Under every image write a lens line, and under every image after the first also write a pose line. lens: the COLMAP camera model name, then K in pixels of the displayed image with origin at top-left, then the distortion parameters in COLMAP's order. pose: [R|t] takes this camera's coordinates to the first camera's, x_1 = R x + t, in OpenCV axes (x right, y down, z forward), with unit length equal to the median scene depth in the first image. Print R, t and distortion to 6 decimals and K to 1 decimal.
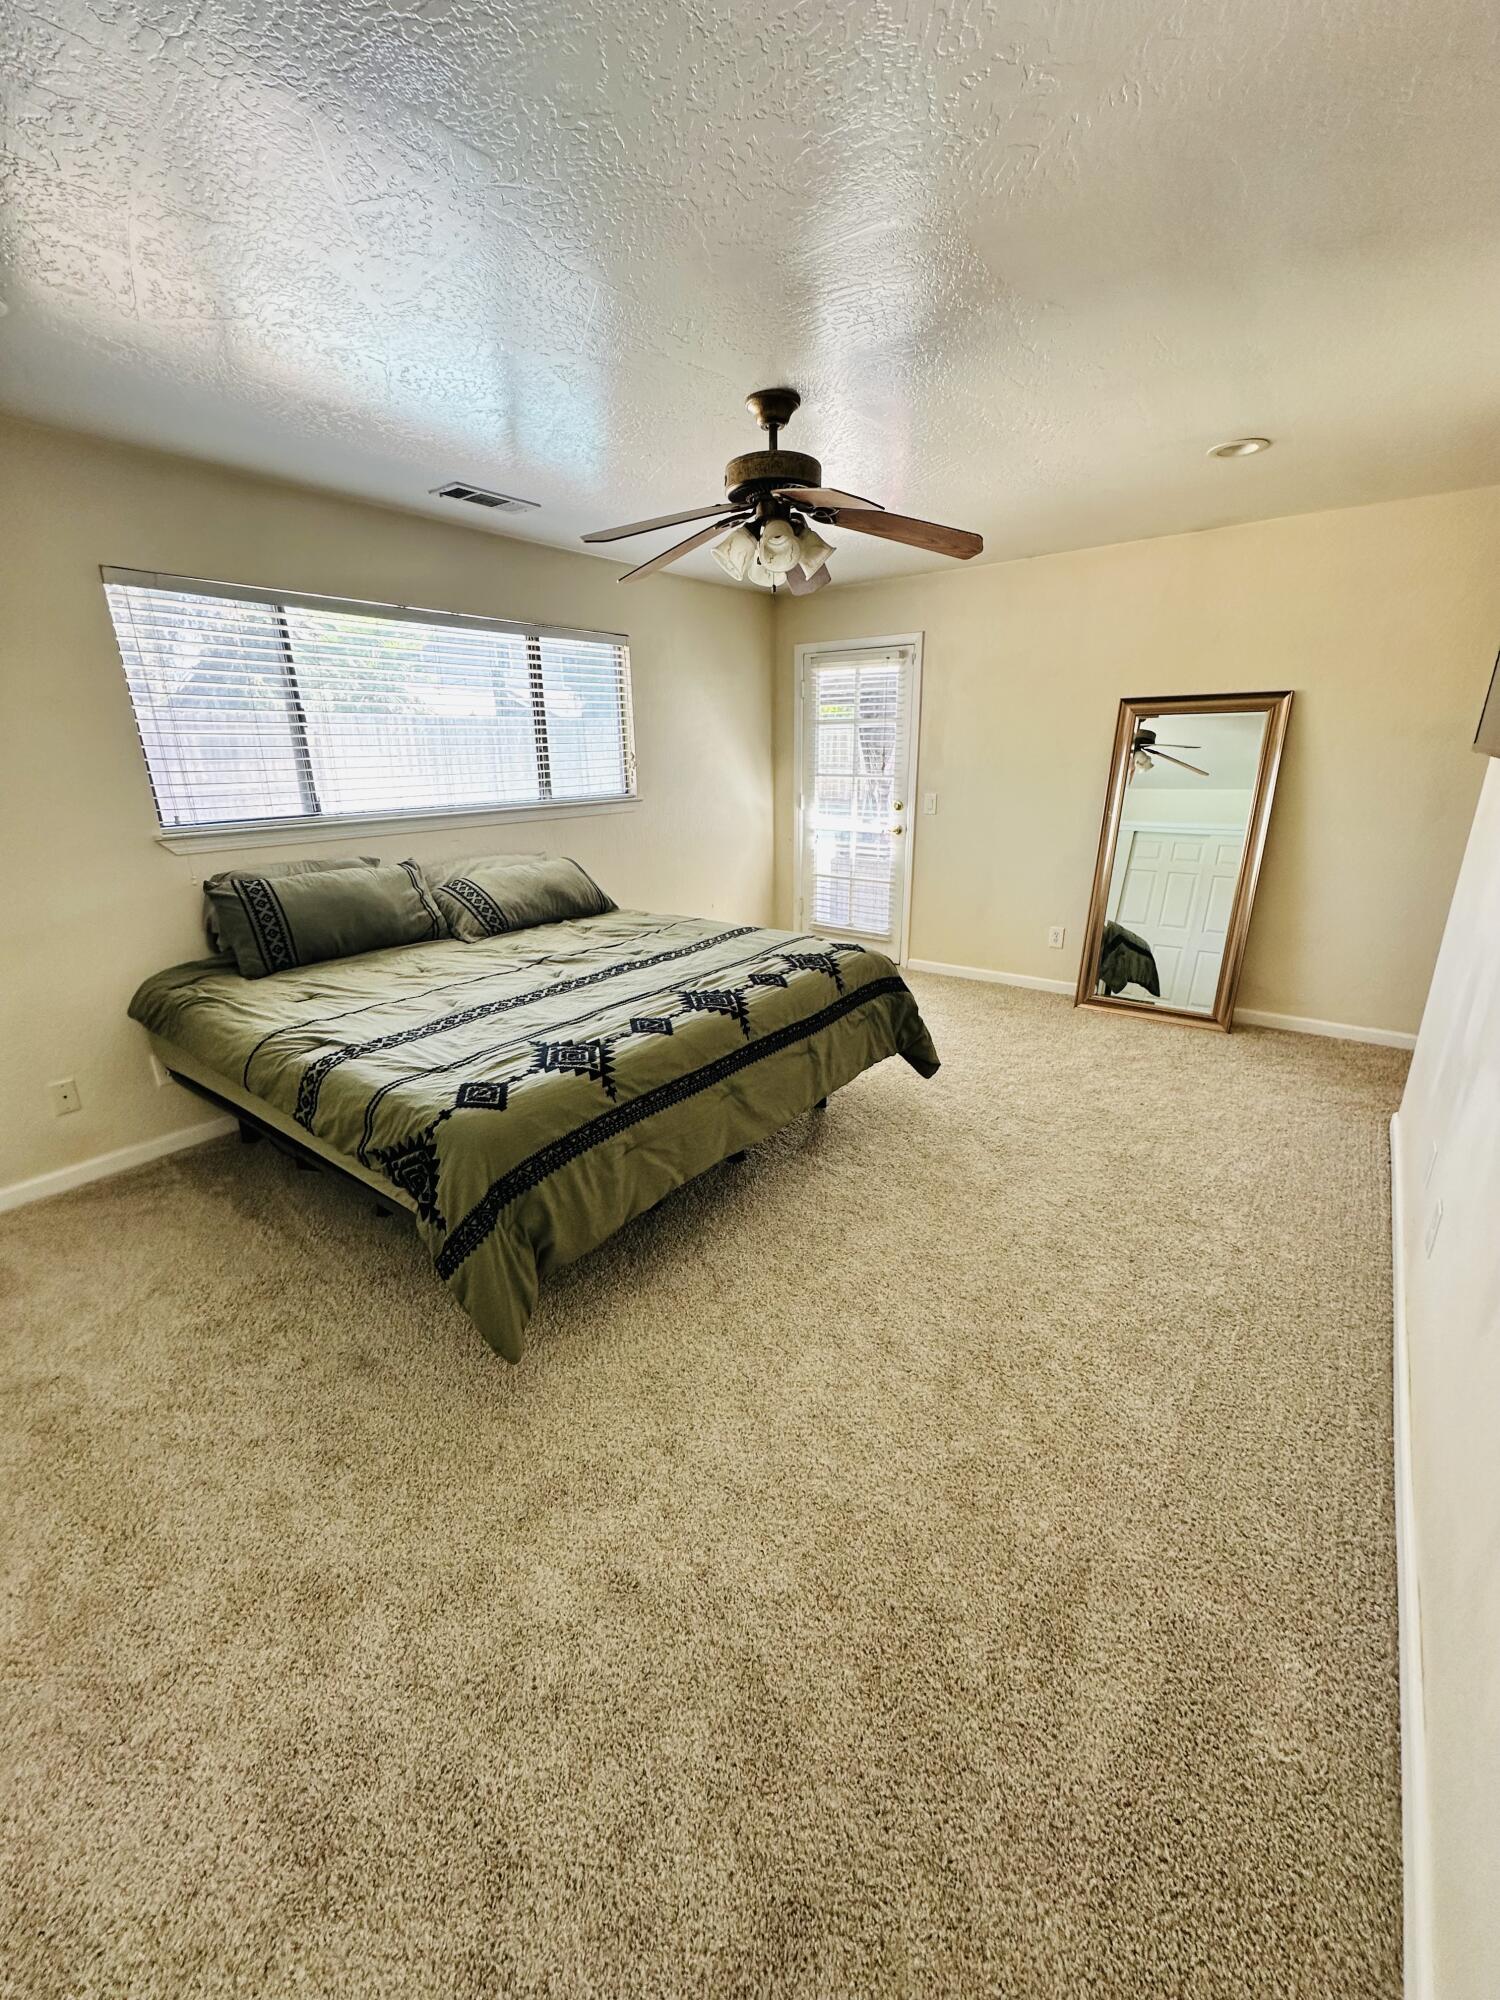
lens RADIAL K [[798.5, 0, 752.2], [0, 798.5, 1001.4], [0, 0, 1]] dist [-0.010349, 0.002695]
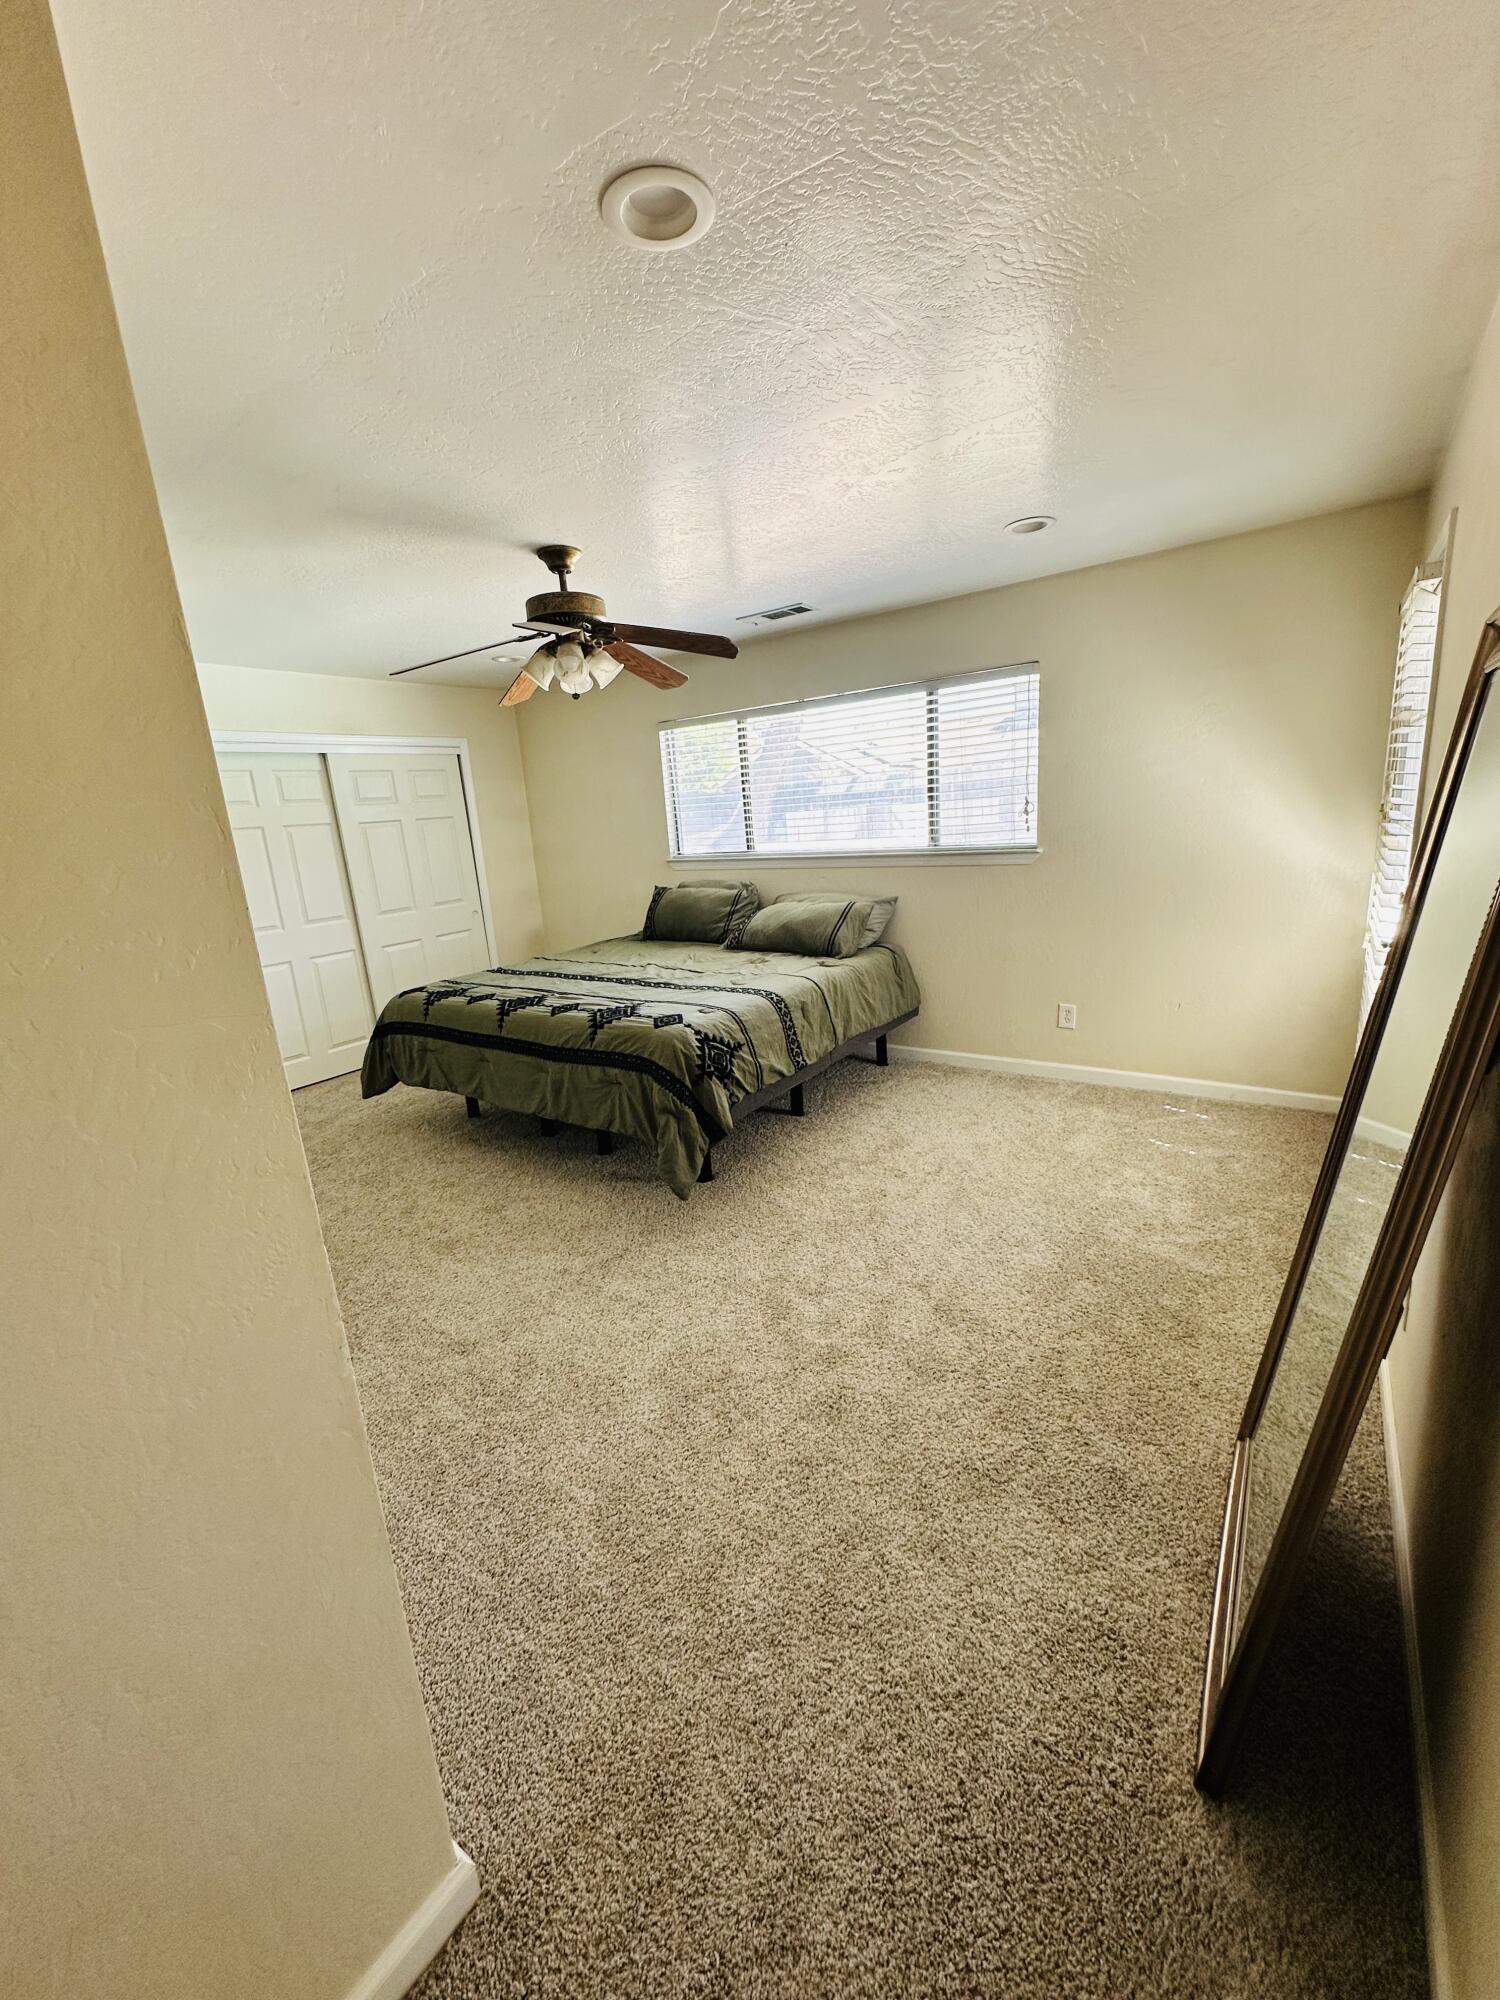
lens RADIAL K [[798.5, 0, 752.2], [0, 798.5, 1001.4], [0, 0, 1]] dist [-0.010349, 0.002695]
pose [[0.030085, 0.243723, -0.969378, 1.100154], [-0.236917, 0.943920, 0.229970, -0.350470], [0.971064, 0.222744, 0.086140, 1.041806]]
